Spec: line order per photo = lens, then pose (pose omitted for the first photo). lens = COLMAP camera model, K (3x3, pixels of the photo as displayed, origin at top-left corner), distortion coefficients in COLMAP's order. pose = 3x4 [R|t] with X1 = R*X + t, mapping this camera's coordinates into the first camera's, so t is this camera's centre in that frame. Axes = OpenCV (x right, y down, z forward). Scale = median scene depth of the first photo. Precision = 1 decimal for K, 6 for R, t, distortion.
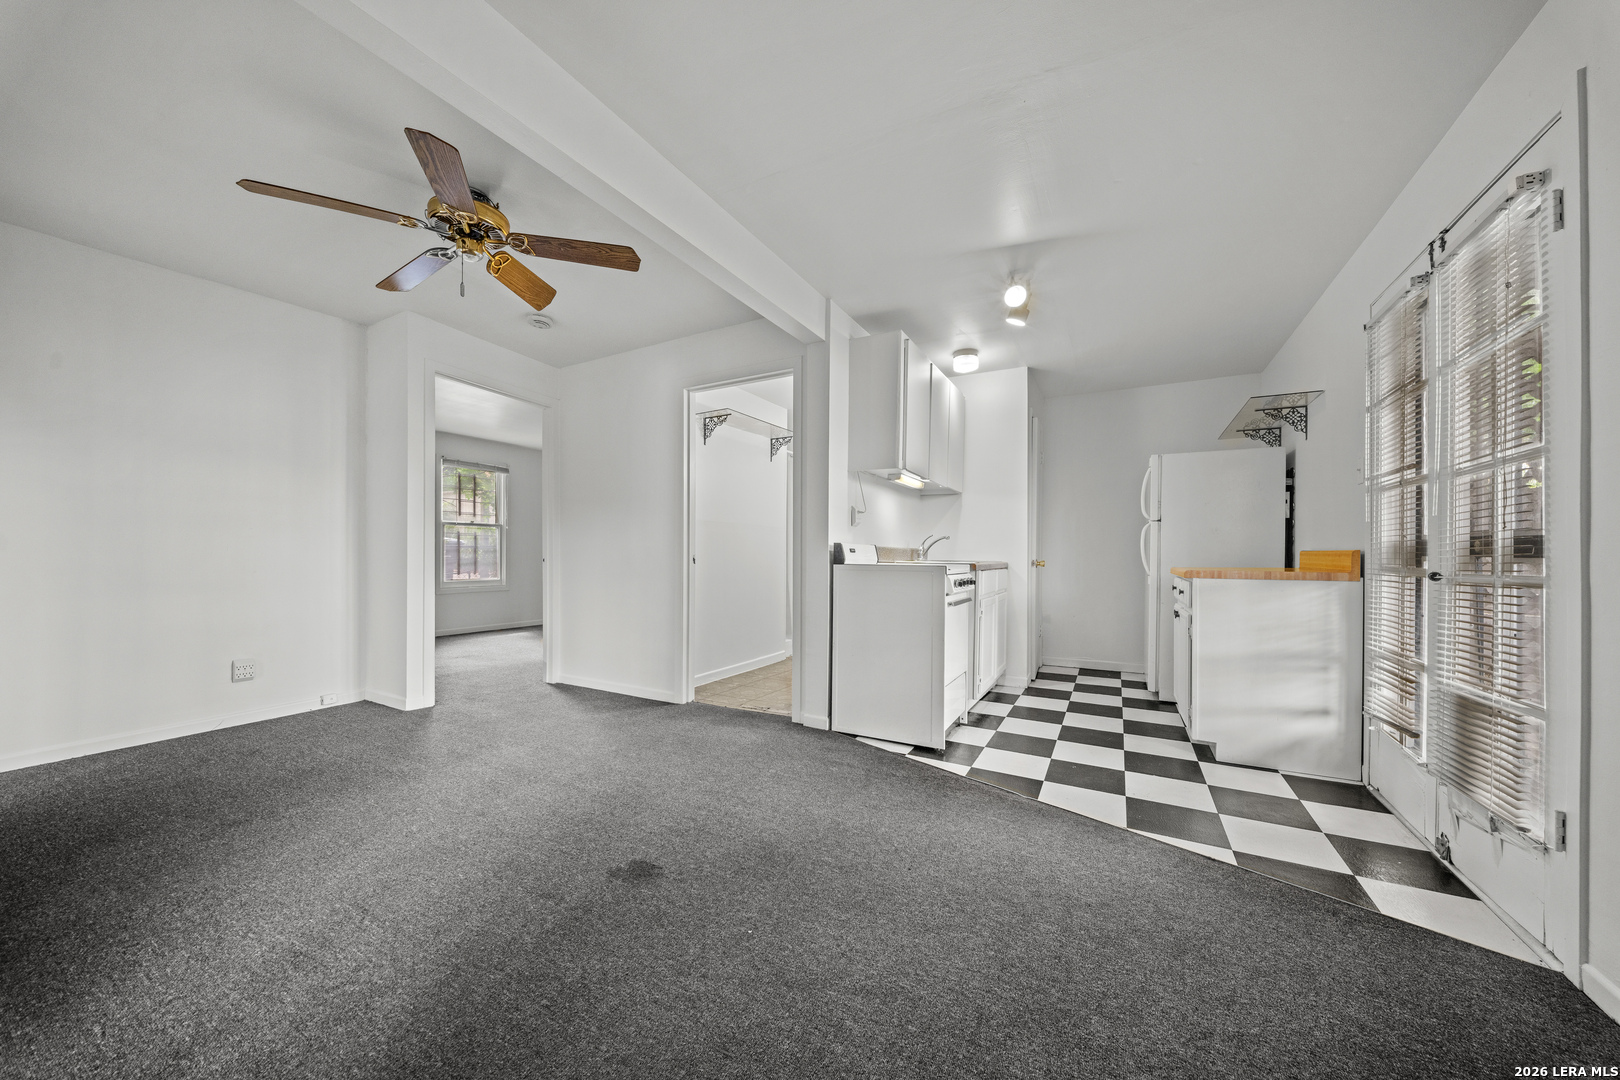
lens RADIAL K [[575.1, 0, 815.2], [0, 575.1, 563.9], [0, 0, 1]] dist [-0.001191, -0.000111]
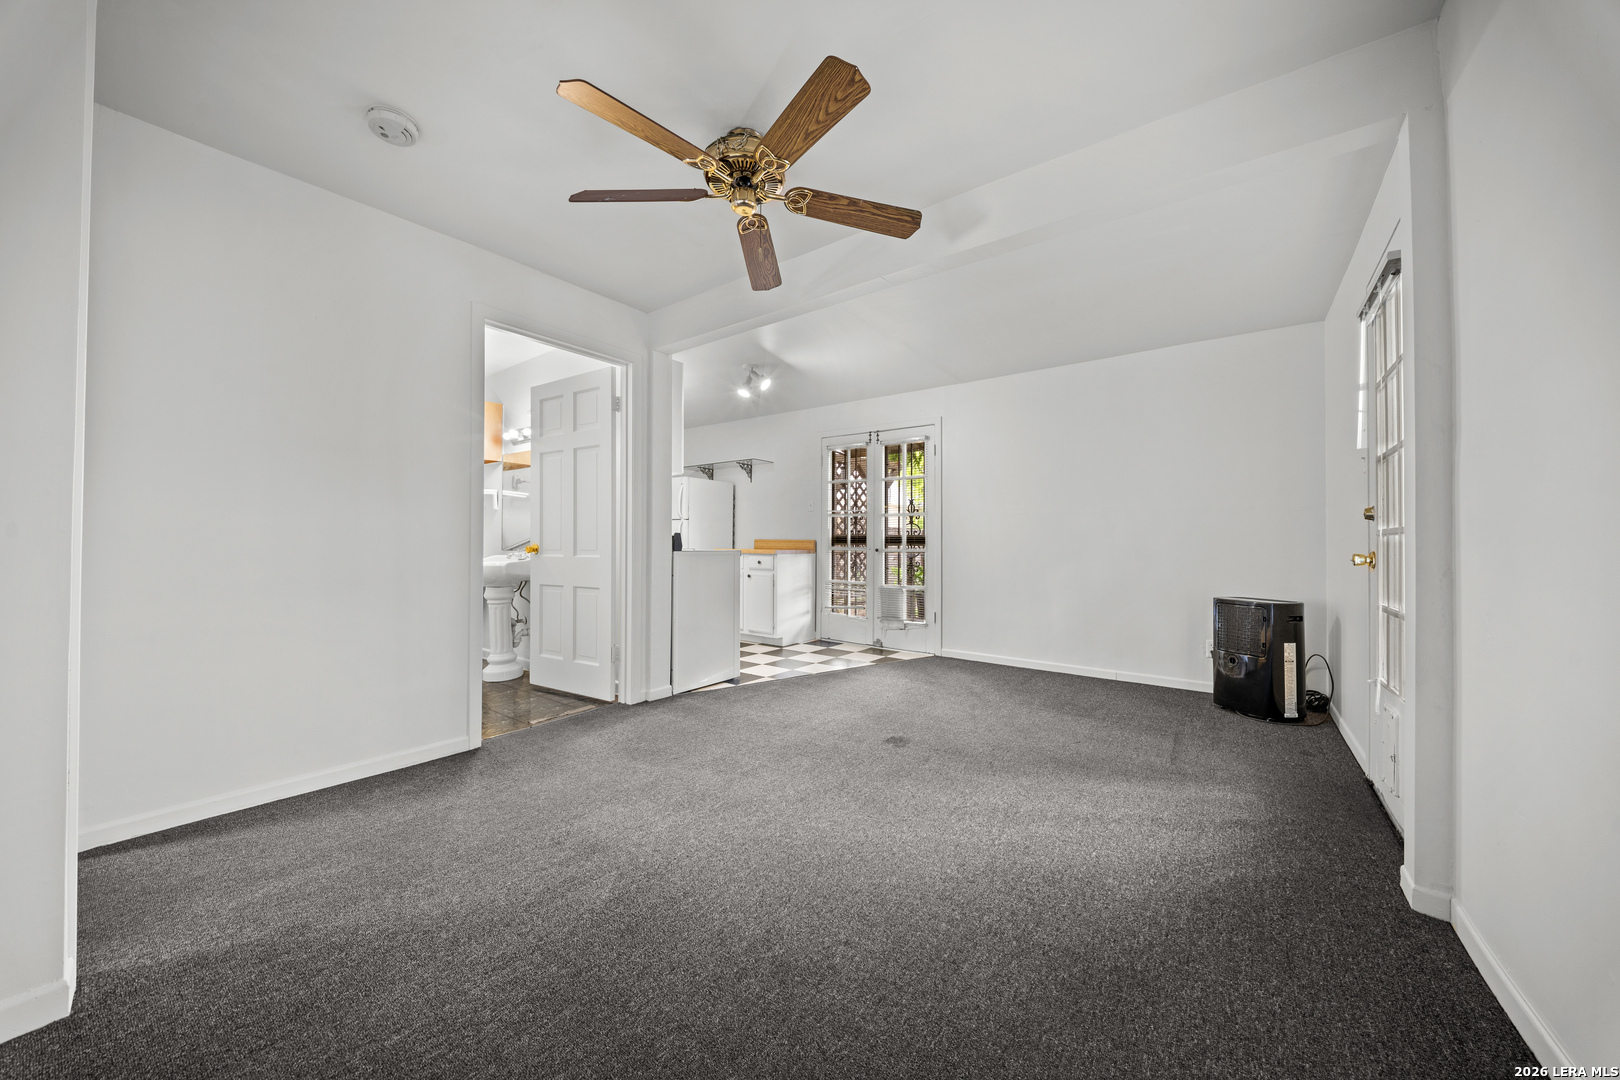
lens RADIAL K [[574.5, 0, 810.0], [0, 574.5, 540.0], [0, 0, 1]] dist [0.000121, -0.000033]
pose [[0.119130, 0.000402, 0.992879, -1.093197], [0.010280, 0.999946, -0.001639, -0.016820], [-0.992825, 0.010402, 0.119120, 0.589950]]
